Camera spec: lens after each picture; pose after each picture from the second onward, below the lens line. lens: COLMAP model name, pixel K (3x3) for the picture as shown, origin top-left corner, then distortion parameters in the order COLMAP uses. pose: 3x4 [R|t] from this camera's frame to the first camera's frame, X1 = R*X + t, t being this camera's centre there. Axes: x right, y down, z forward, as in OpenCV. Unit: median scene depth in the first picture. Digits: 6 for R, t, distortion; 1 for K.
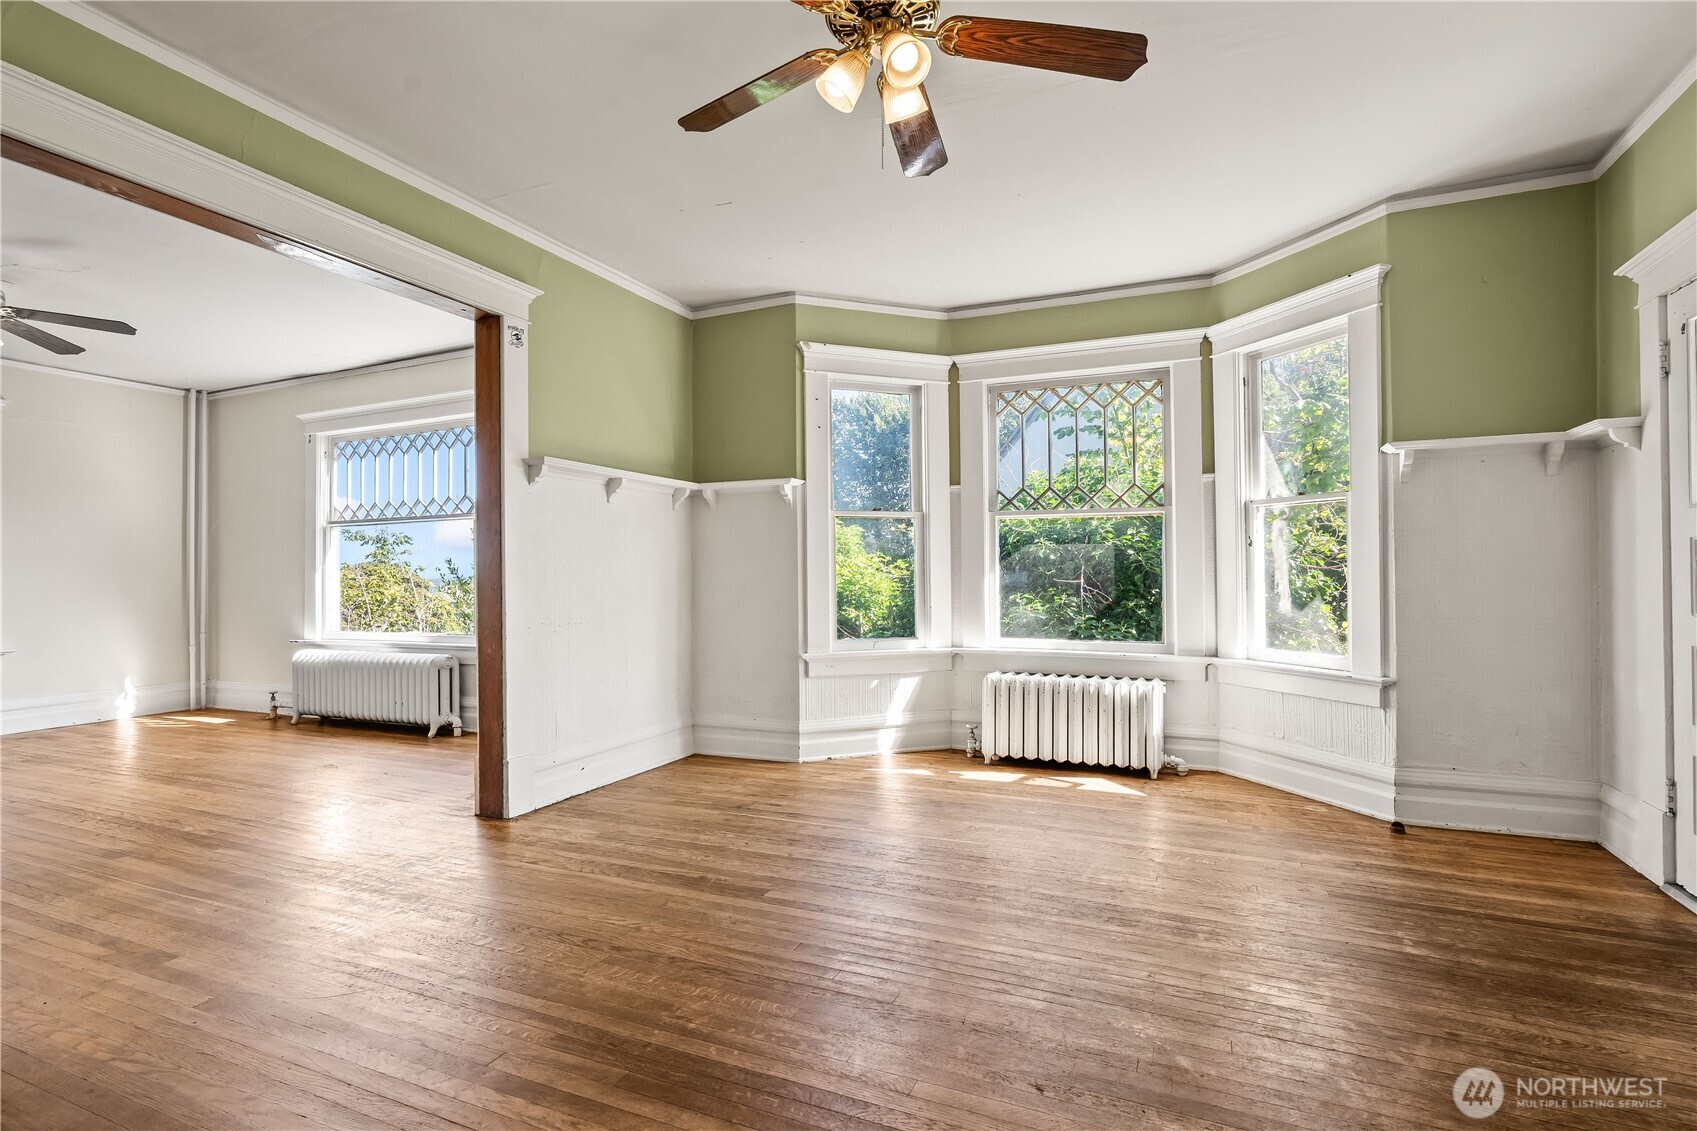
lens RADIAL K [[779.3, 0, 849.6], [0, 779.3, 569.3], [0, 0, 1]] dist [-0.002623, 0.000449]
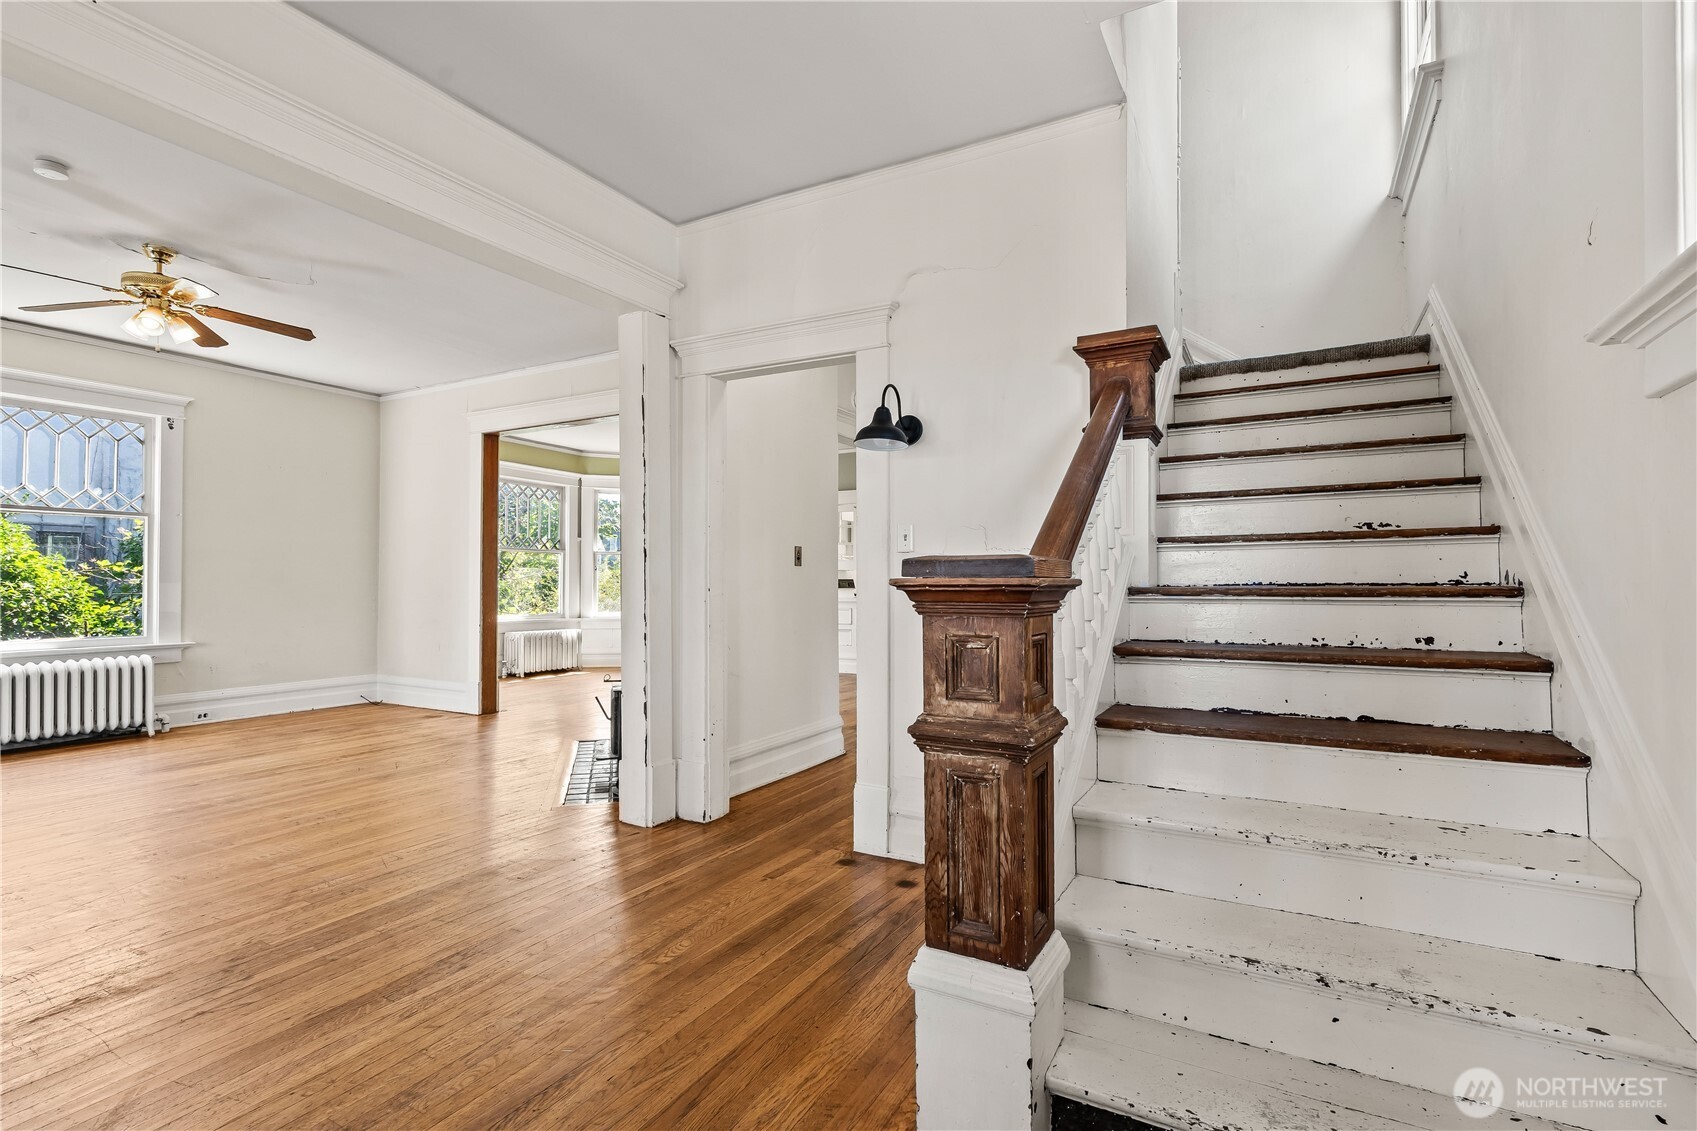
lens RADIAL K [[779.3, 0, 849.6], [0, 779.3, 569.3], [0, 0, 1]] dist [-0.002623, 0.000449]
pose [[0.080598, 0.025608, 0.996418, -1.966433], [-0.008939, 0.999648, -0.024968, 0.024373], [-0.996707, -0.006895, 0.080798, 0.020179]]
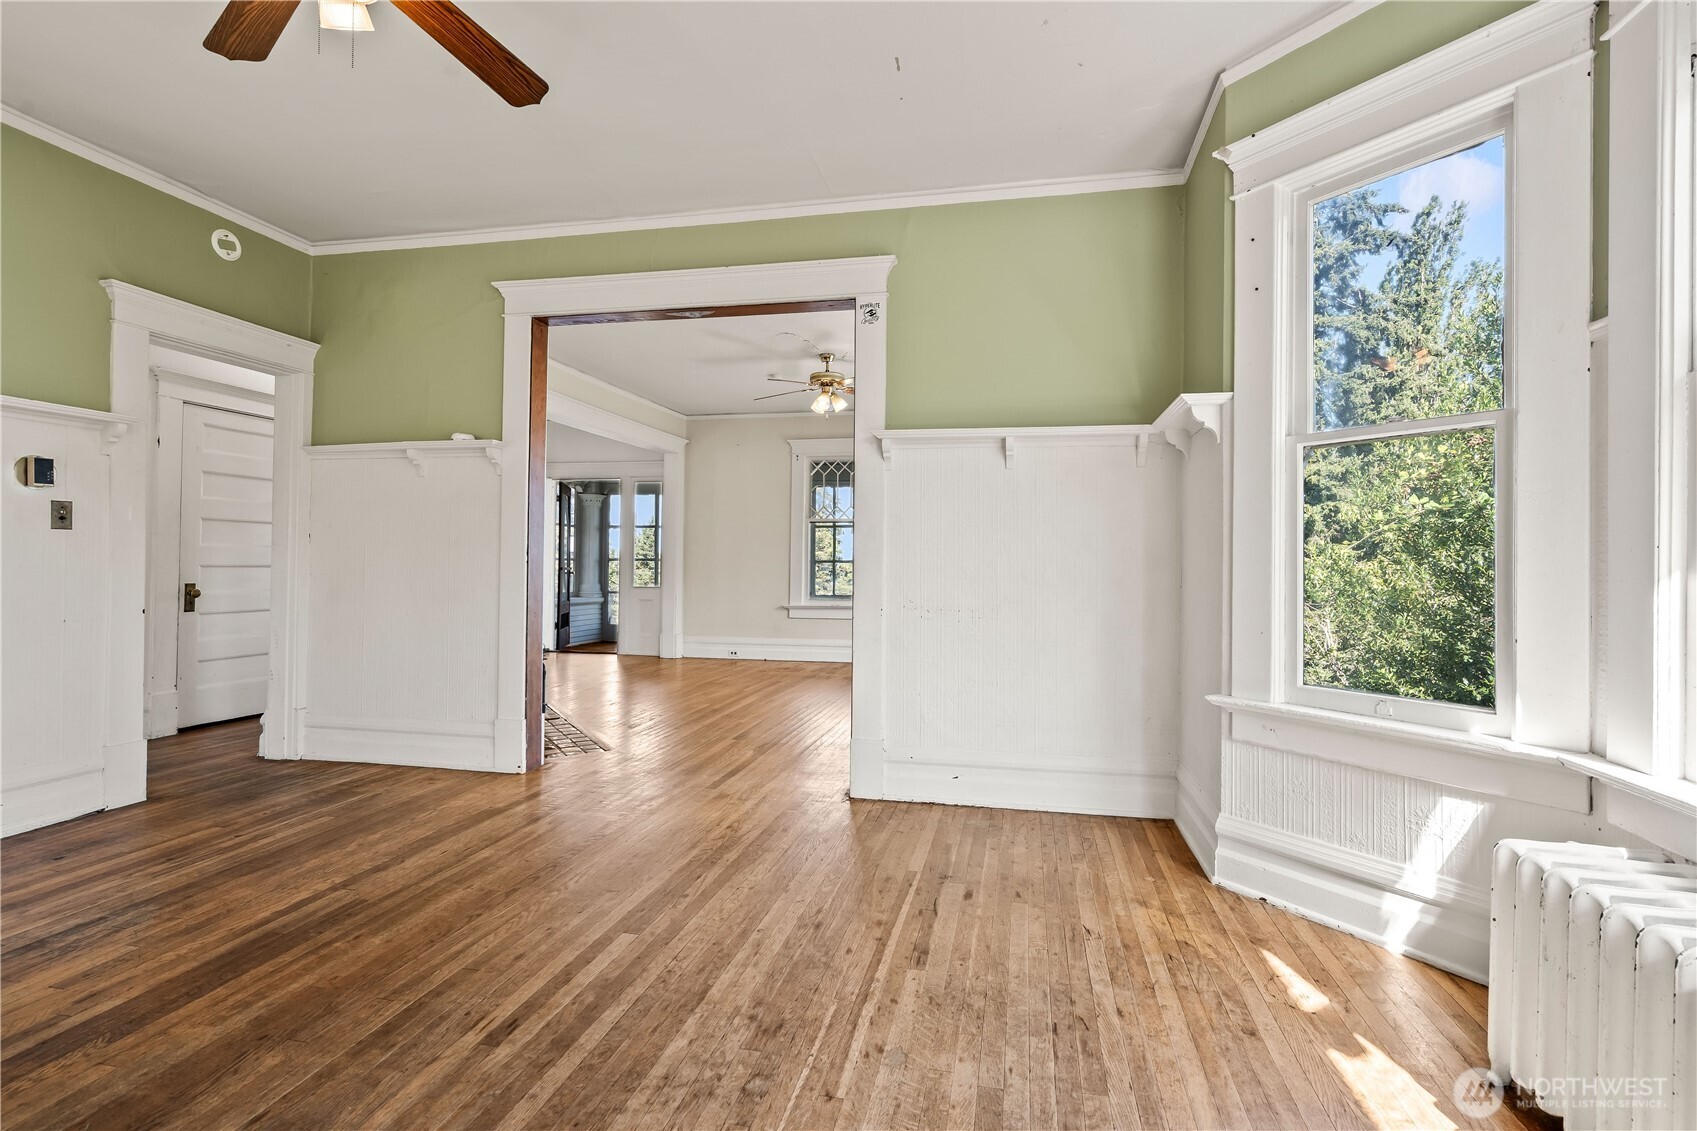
lens RADIAL K [[815.2, 0, 844.9], [0, 815.2, 556.7], [0, 0, 1]] dist [0.000343, 0.000327]
pose [[0.225710, 0.004658, -0.974183, 0.524136], [-0.004601, 0.999983, 0.003715, 0.005157], [0.974184, 0.003644, 0.225728, 0.676257]]
